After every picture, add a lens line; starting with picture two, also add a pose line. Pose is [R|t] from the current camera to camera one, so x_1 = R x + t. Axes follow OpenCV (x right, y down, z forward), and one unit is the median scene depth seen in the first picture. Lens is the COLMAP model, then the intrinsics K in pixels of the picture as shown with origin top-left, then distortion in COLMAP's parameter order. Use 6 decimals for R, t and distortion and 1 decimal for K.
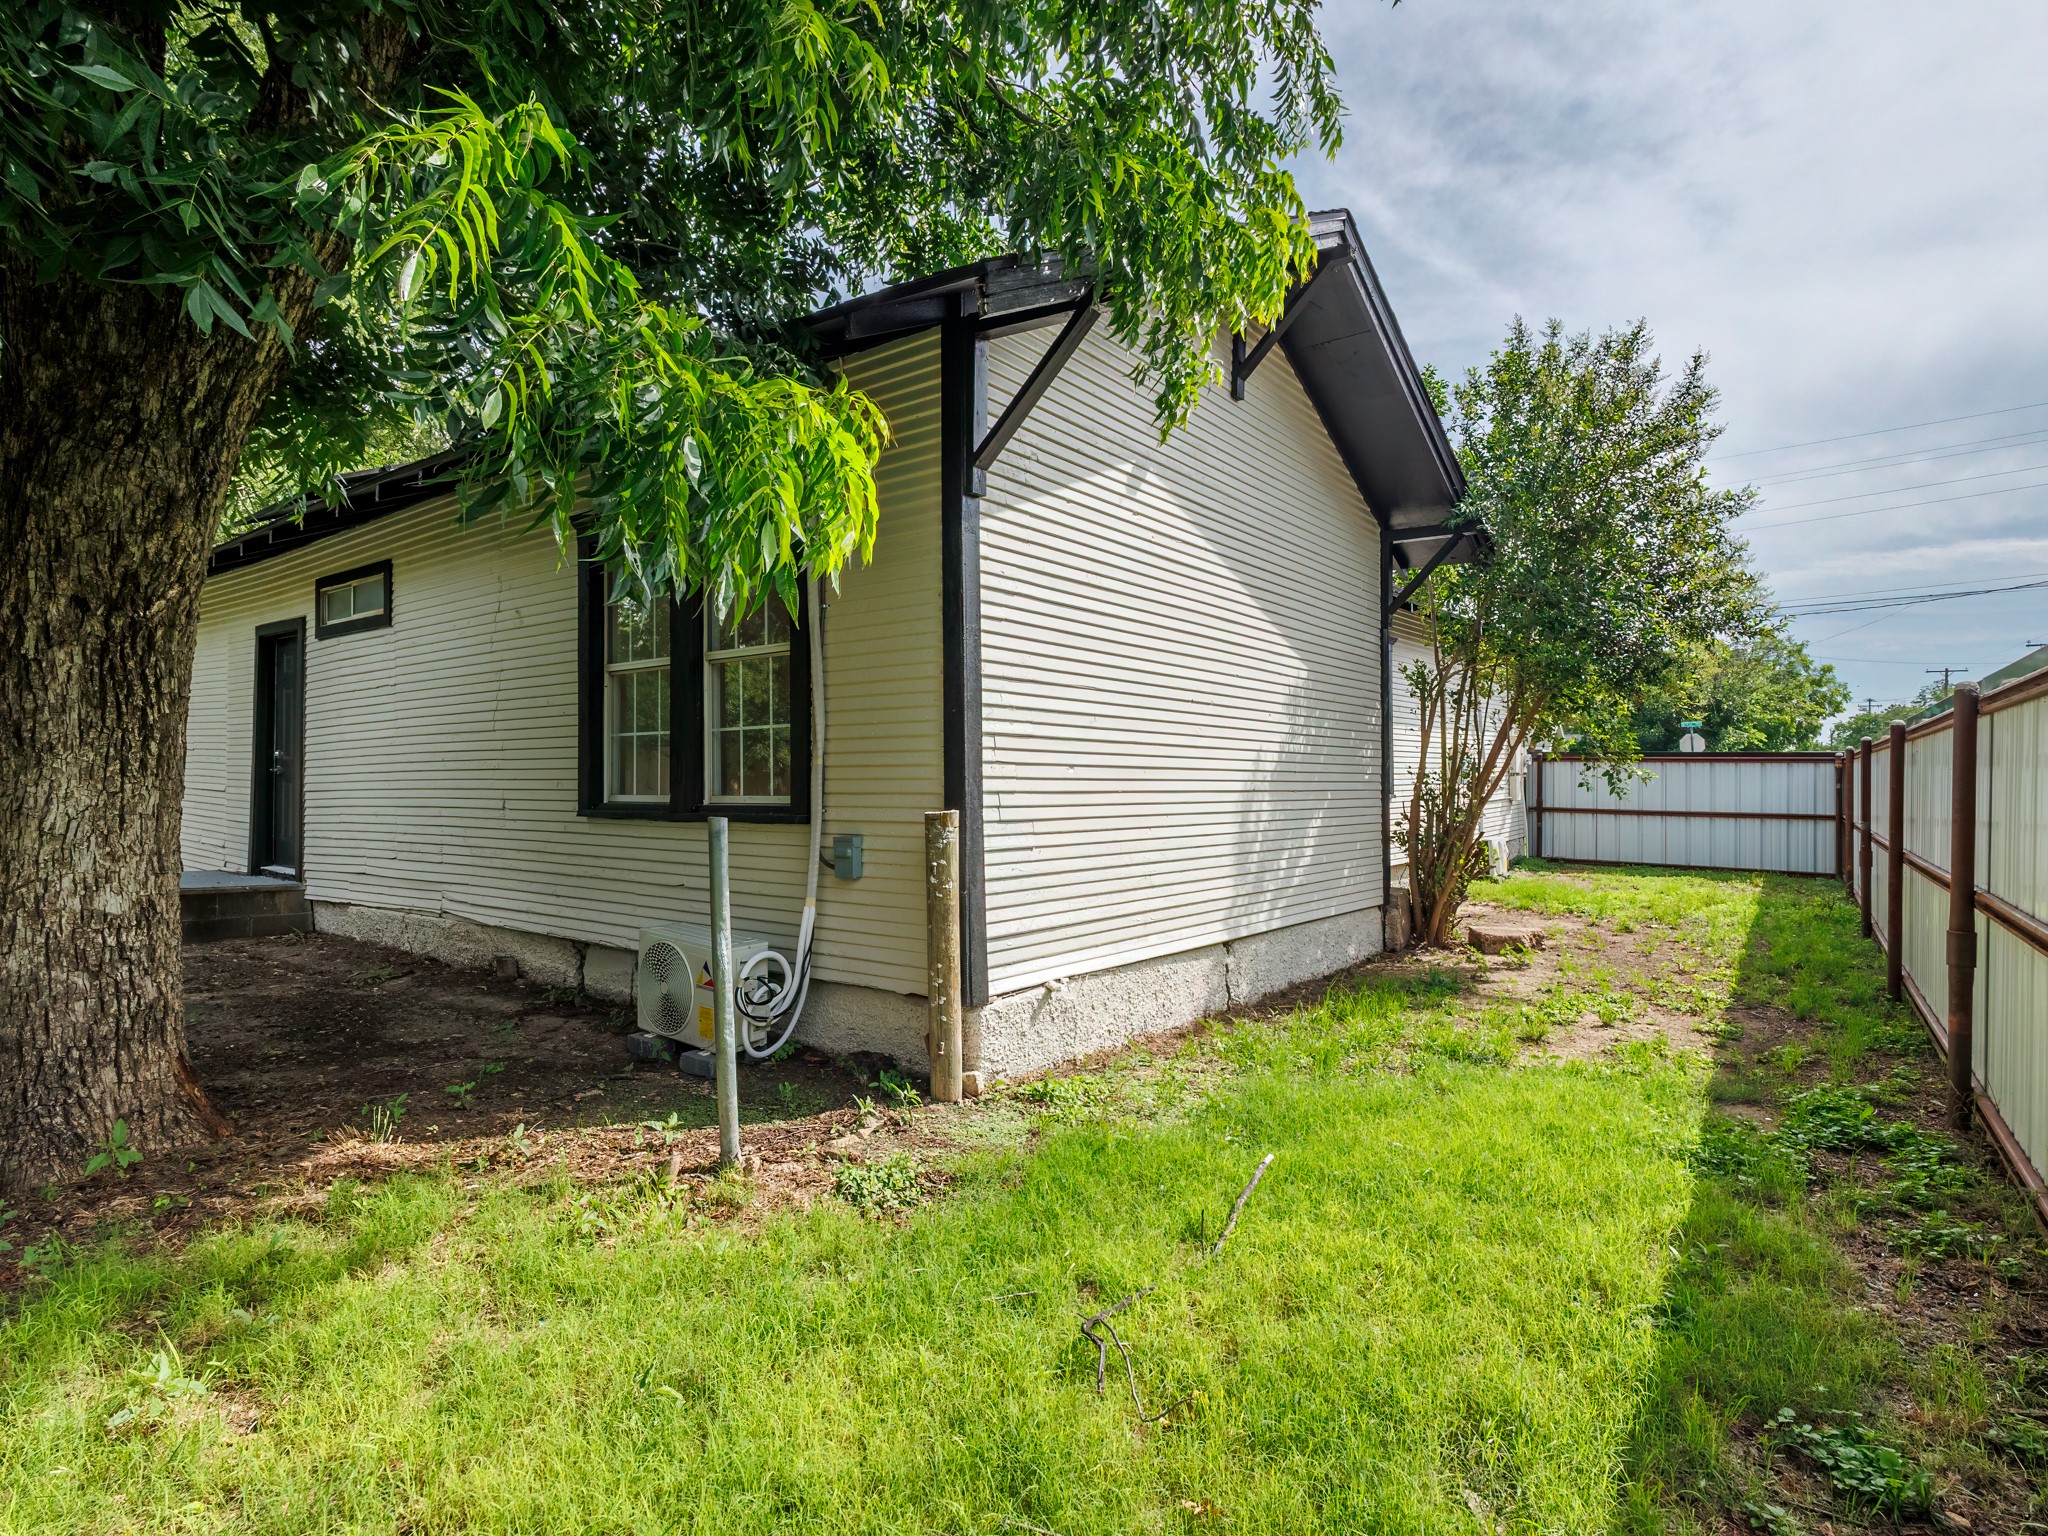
lens RADIAL K [[1058.4, 0, 1059.0], [0, 1058.4, 771.6], [0, 0, 1]] dist [0.026825, 0.000070]
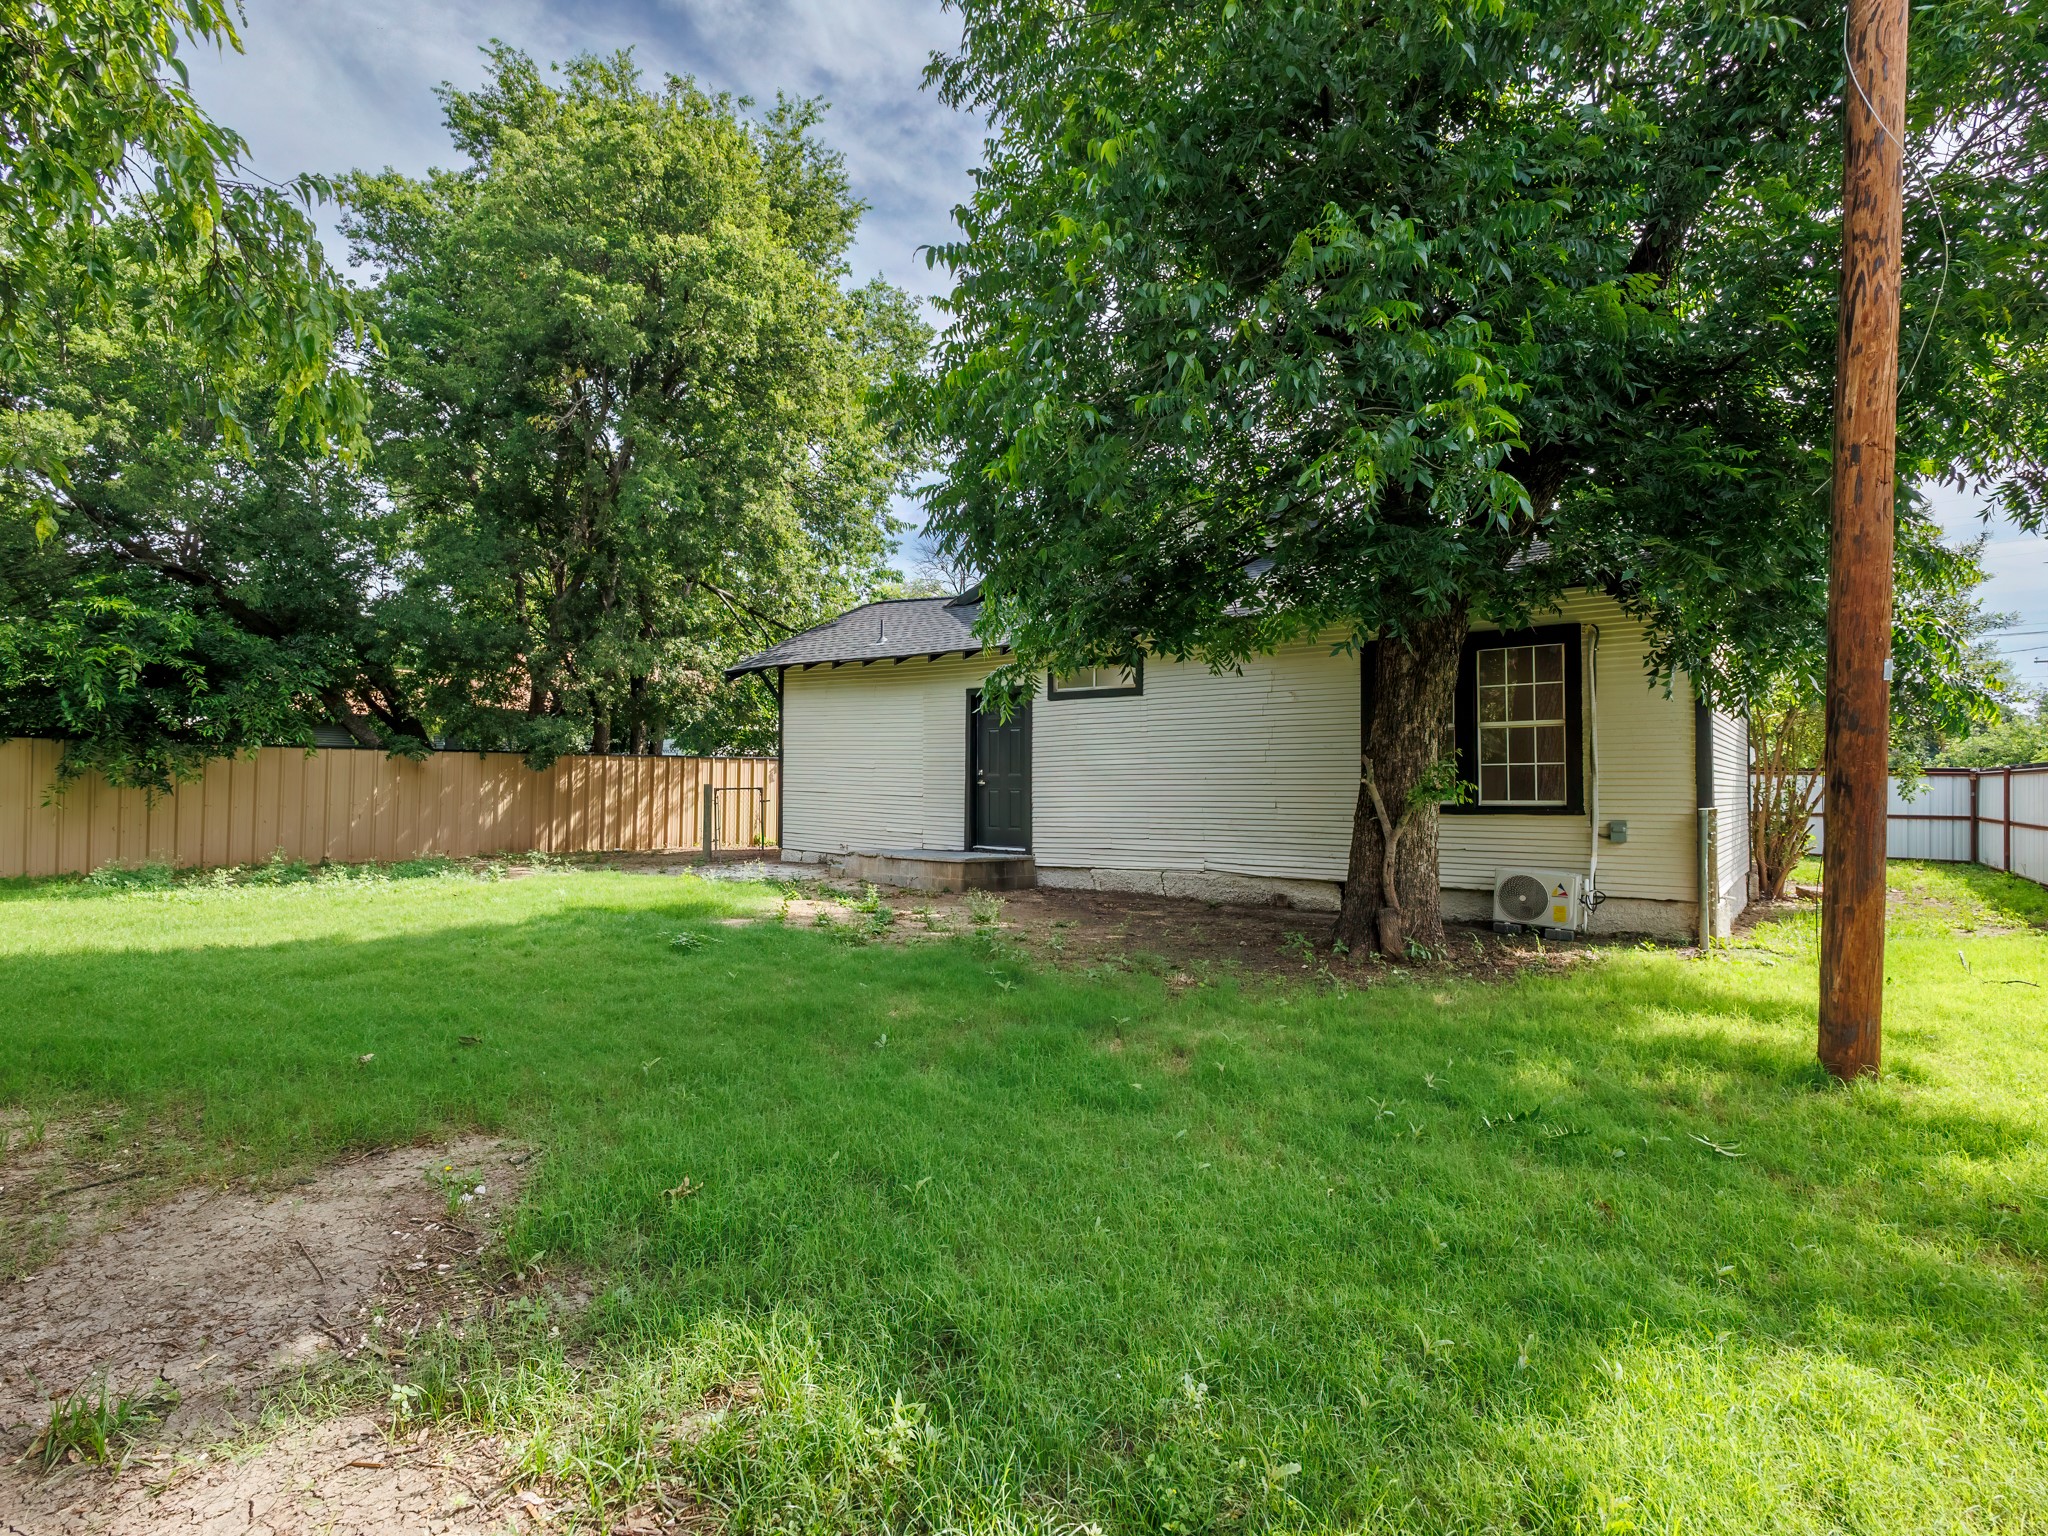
lens RADIAL K [[1058.0, 0, 1024.0], [0, 1058.0, 768.0], [0, 0, 1]] dist [0.021683, -0.007672]
pose [[0.999958, 0.001140, -0.009107, -0.703722], [-0.001214, 0.999966, -0.008101, -0.011037], [0.009098, 0.008112, 0.999926, -0.537650]]
